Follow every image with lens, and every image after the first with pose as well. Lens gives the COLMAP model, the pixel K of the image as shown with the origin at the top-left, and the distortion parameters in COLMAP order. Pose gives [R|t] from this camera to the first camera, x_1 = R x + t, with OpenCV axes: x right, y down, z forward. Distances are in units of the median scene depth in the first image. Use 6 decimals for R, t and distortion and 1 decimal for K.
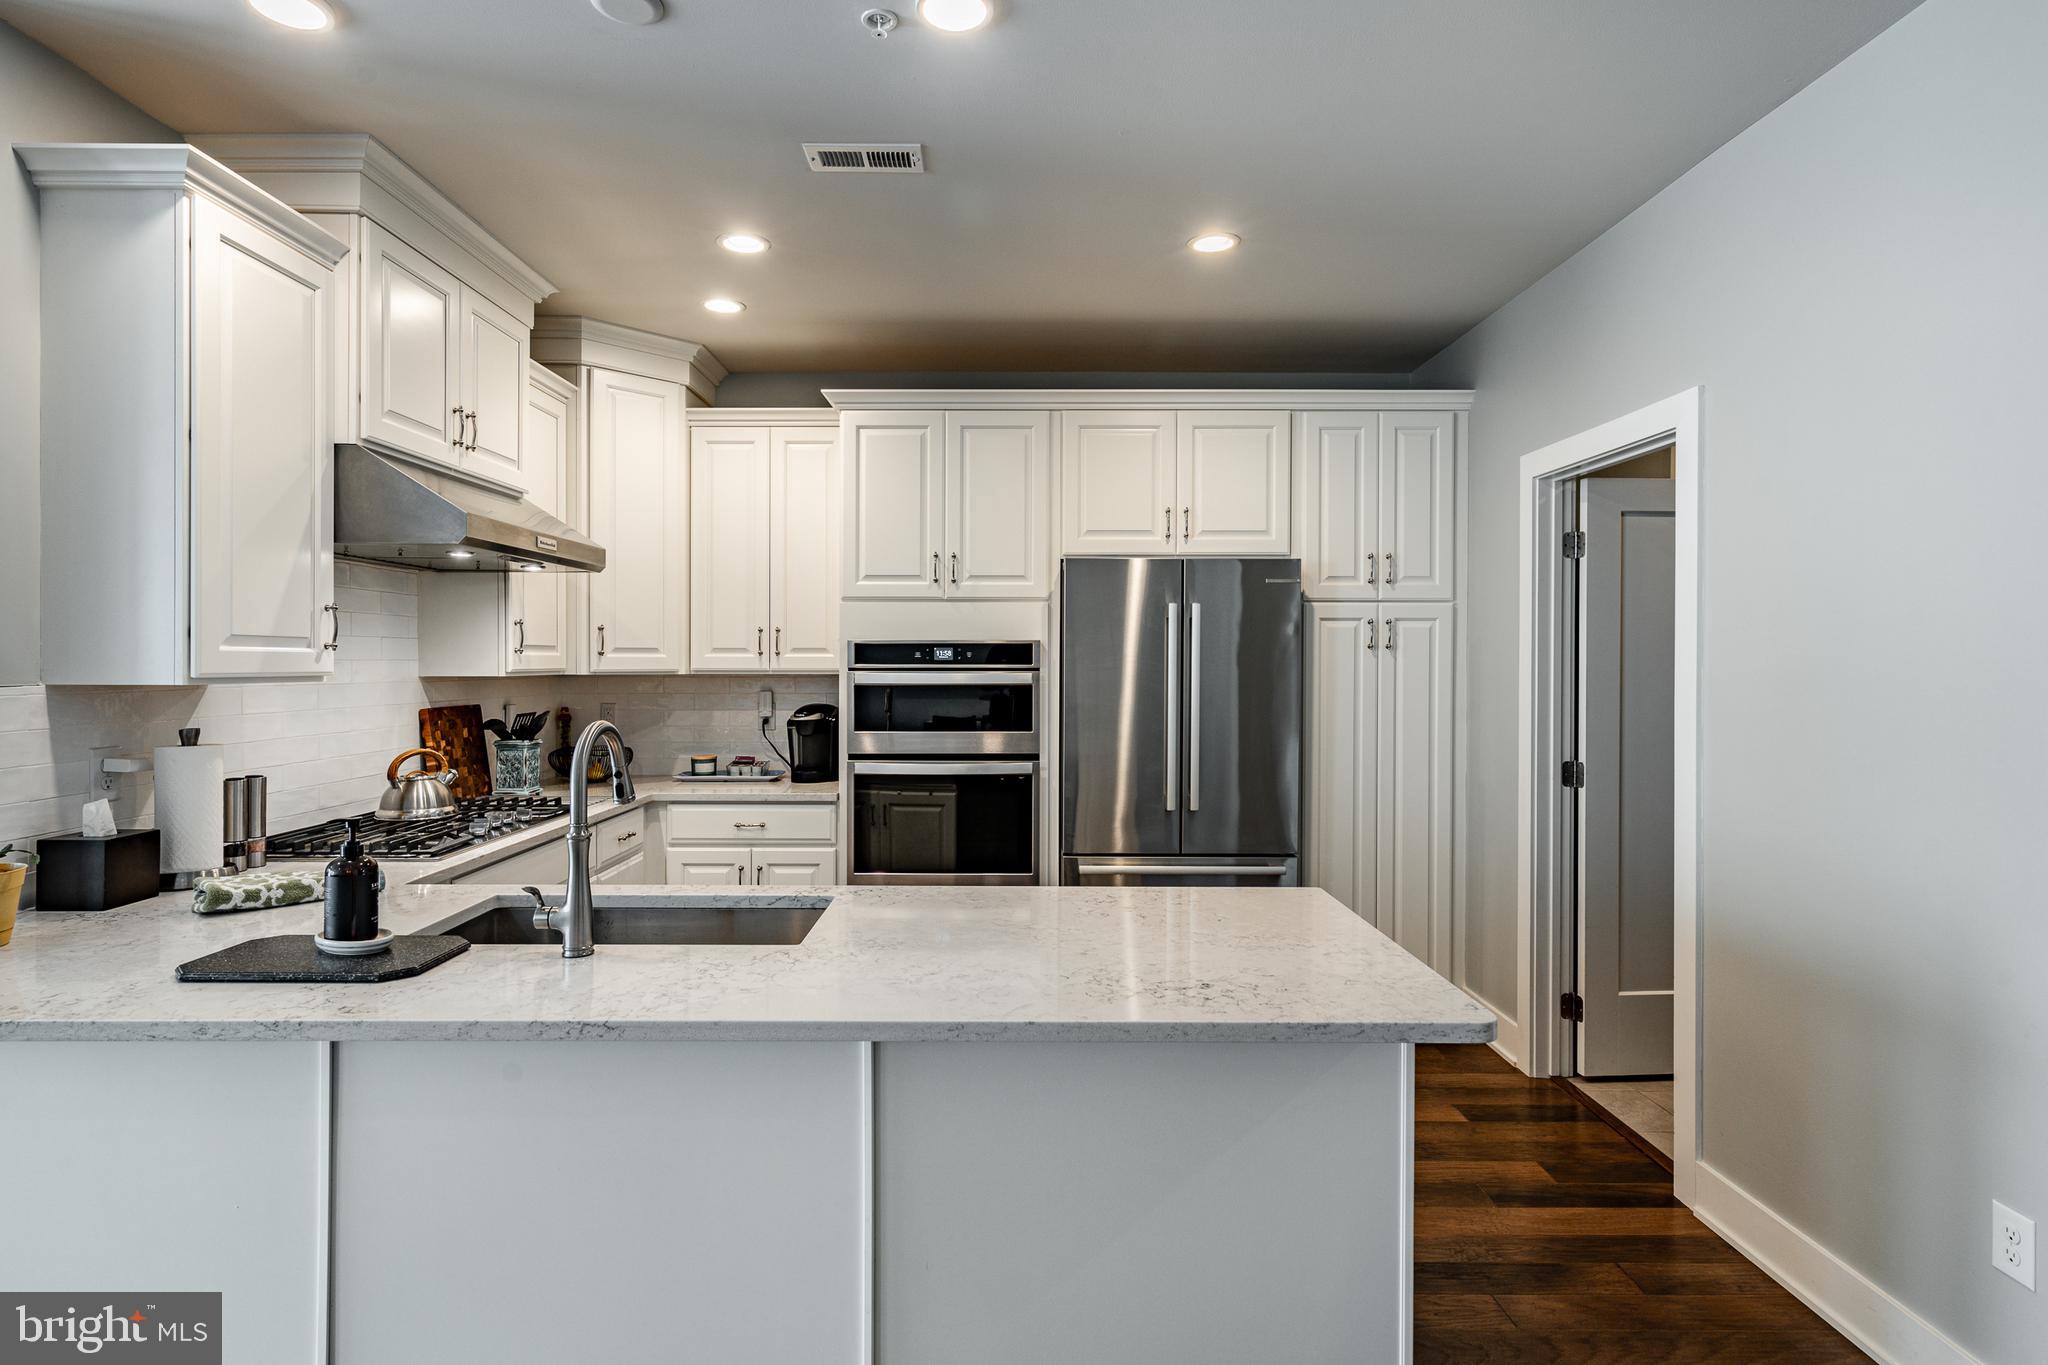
lens RADIAL K [[1039.5, 0, 1014.0], [0, 1039.5, 661.7], [0, 0, 1]] dist [-0.001563, -0.000044]
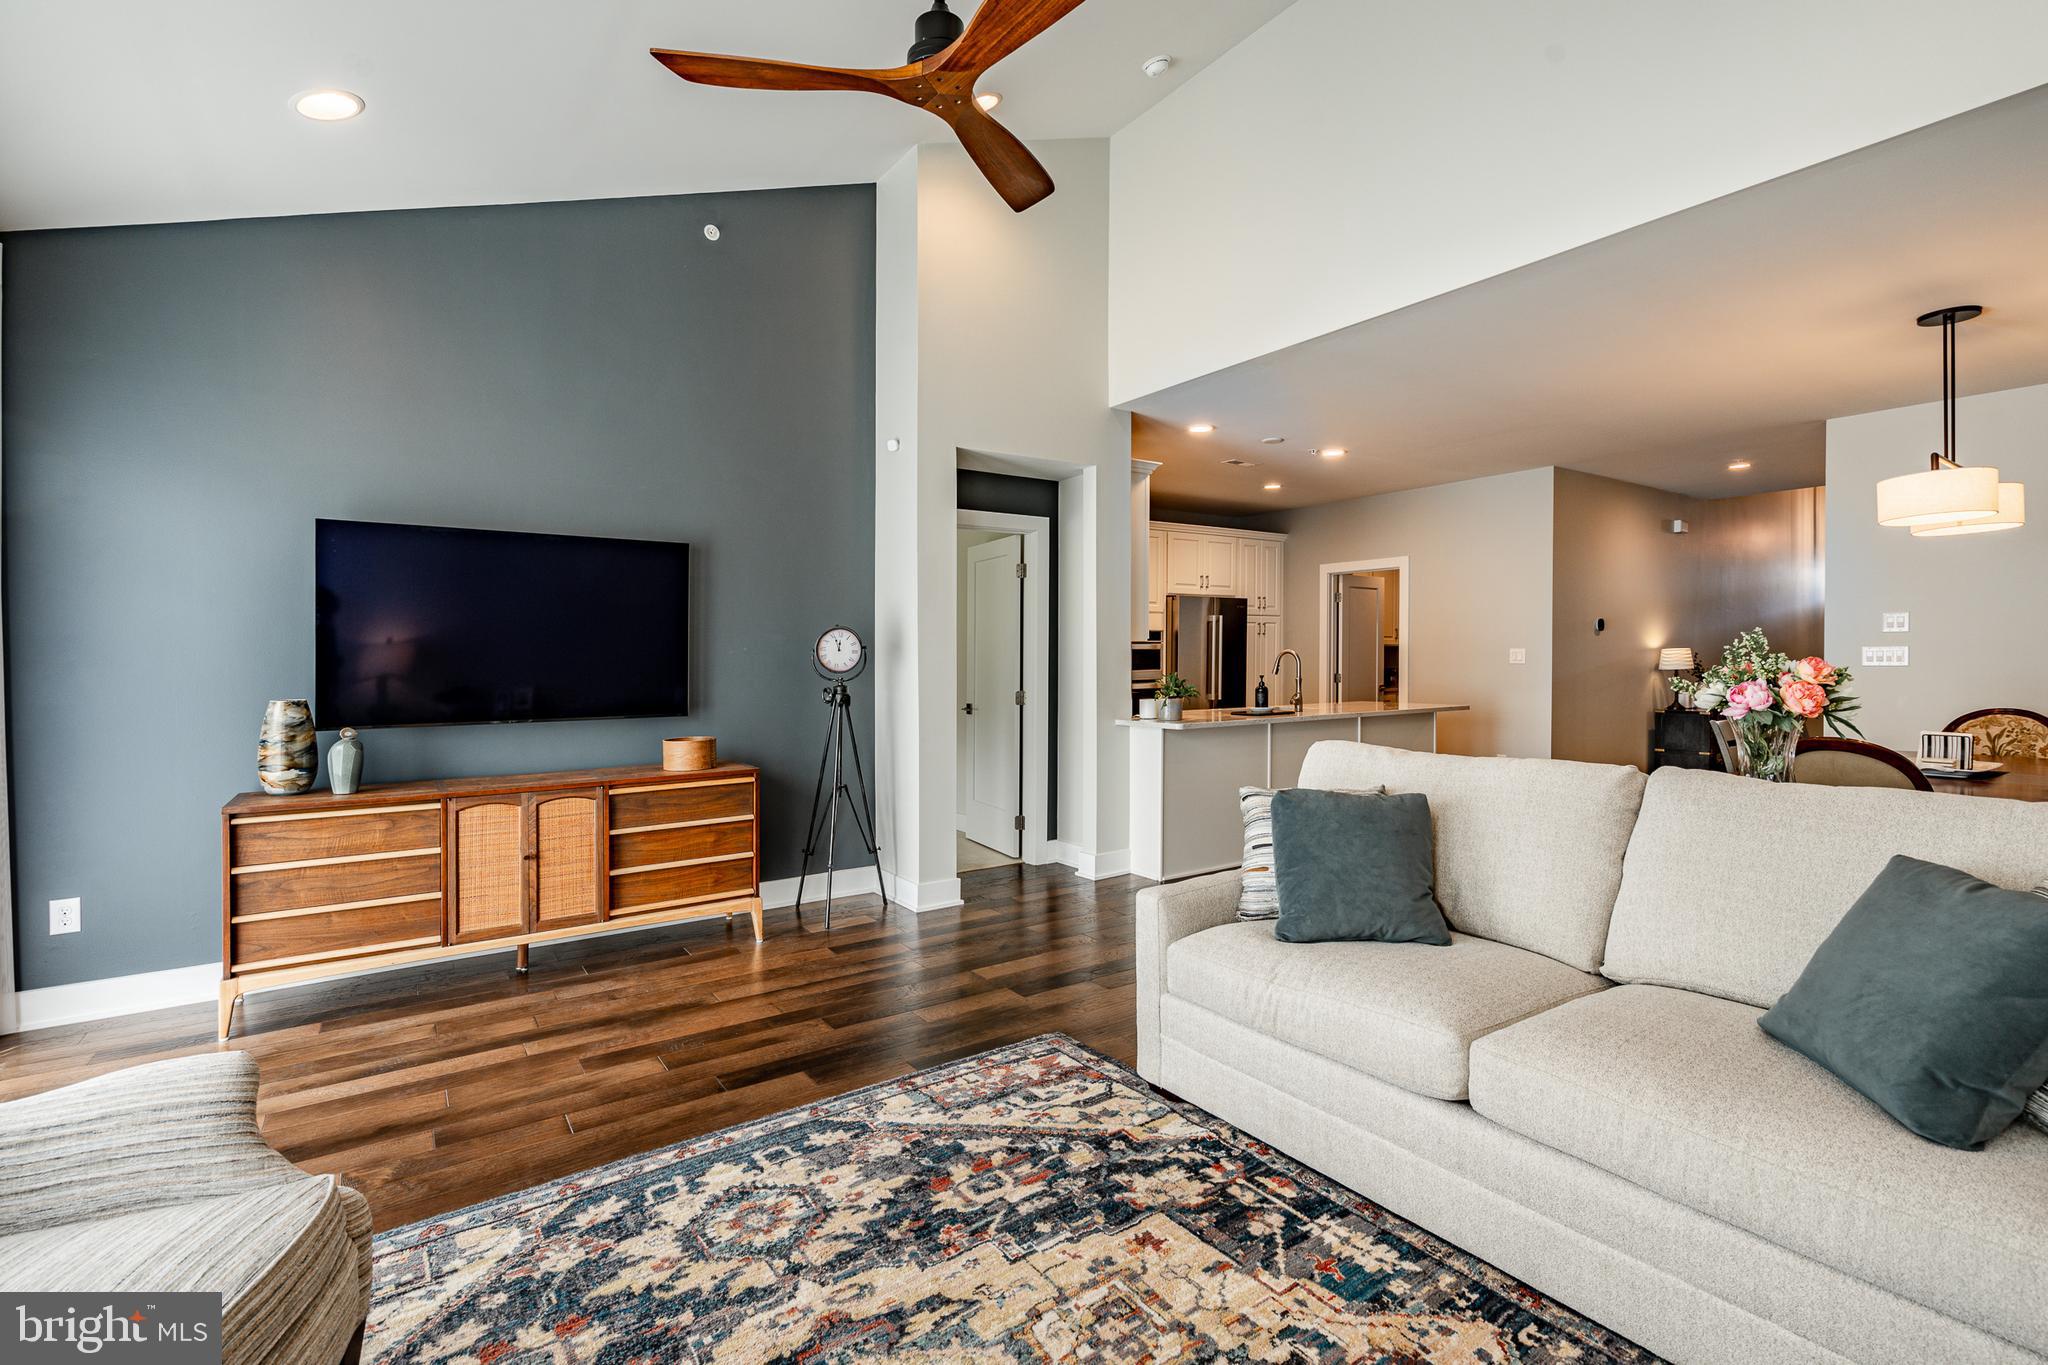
lens RADIAL K [[931.2, 0, 1026.8], [0, 931.2, 670.9], [0, 0, 1]] dist [0.000631, 0.000212]
pose [[0.822075, -0.019598, 0.569041, -1.412613], [0.011226, 0.999771, 0.018214, 0.028276], [-0.569268, -0.008586, 0.822107, -0.536362]]
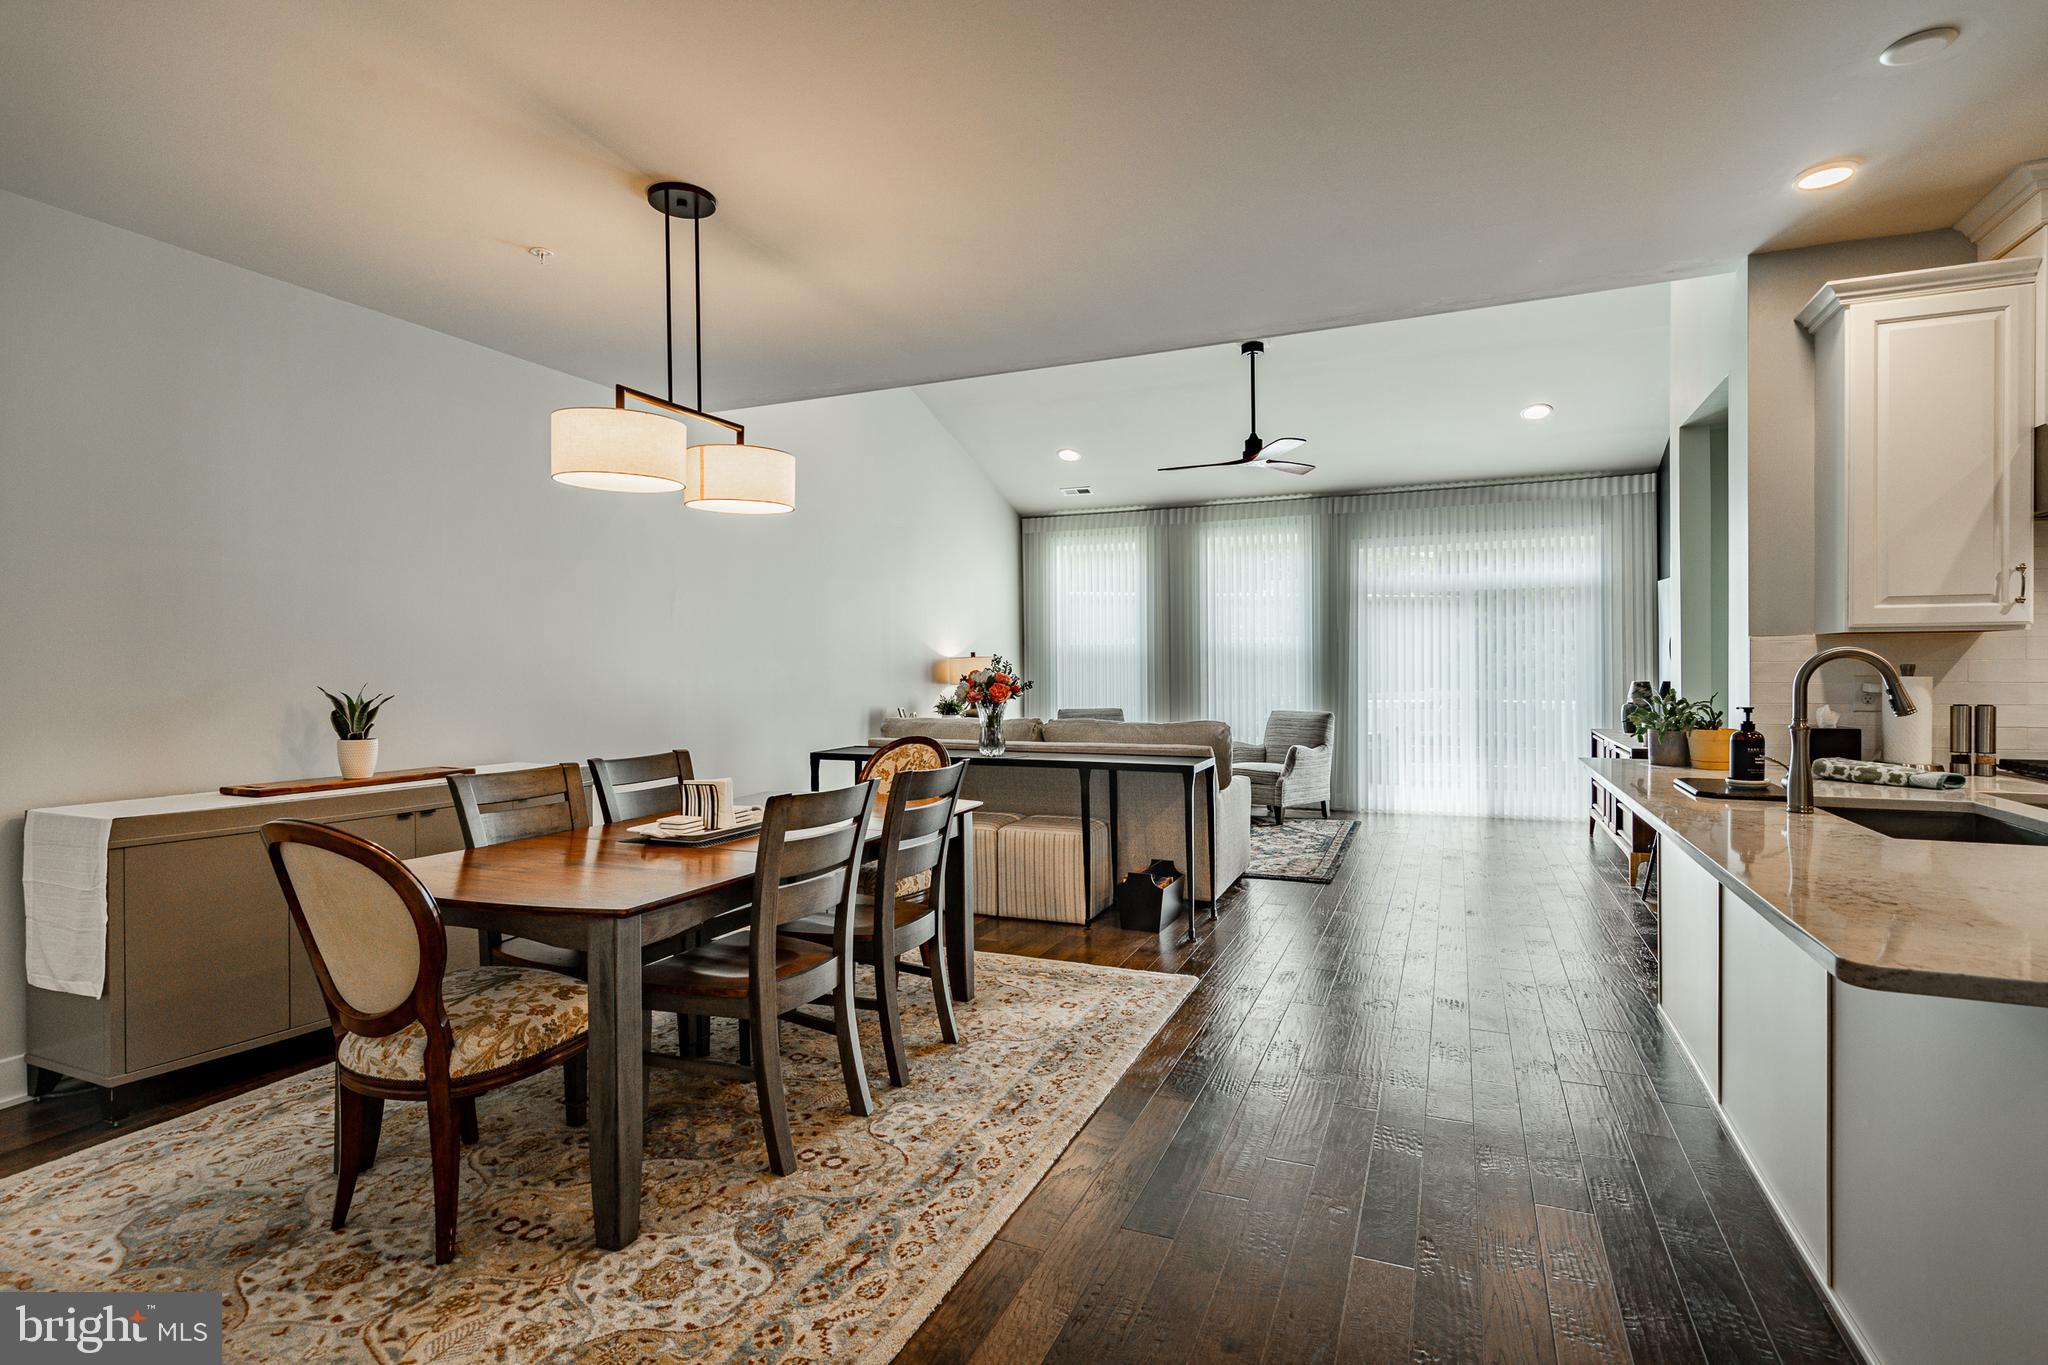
lens RADIAL K [[994.6, 0, 1024.0], [0, 994.6, 682.5], [0, 0, 1]] dist [-0.002533, -0.000836]
pose [[-0.398858, 0.015738, -0.916878, 0.553320], [0.006410, 0.999876, 0.014374, 0.036867], [0.916990, -0.000144, -0.398909, 0.260135]]
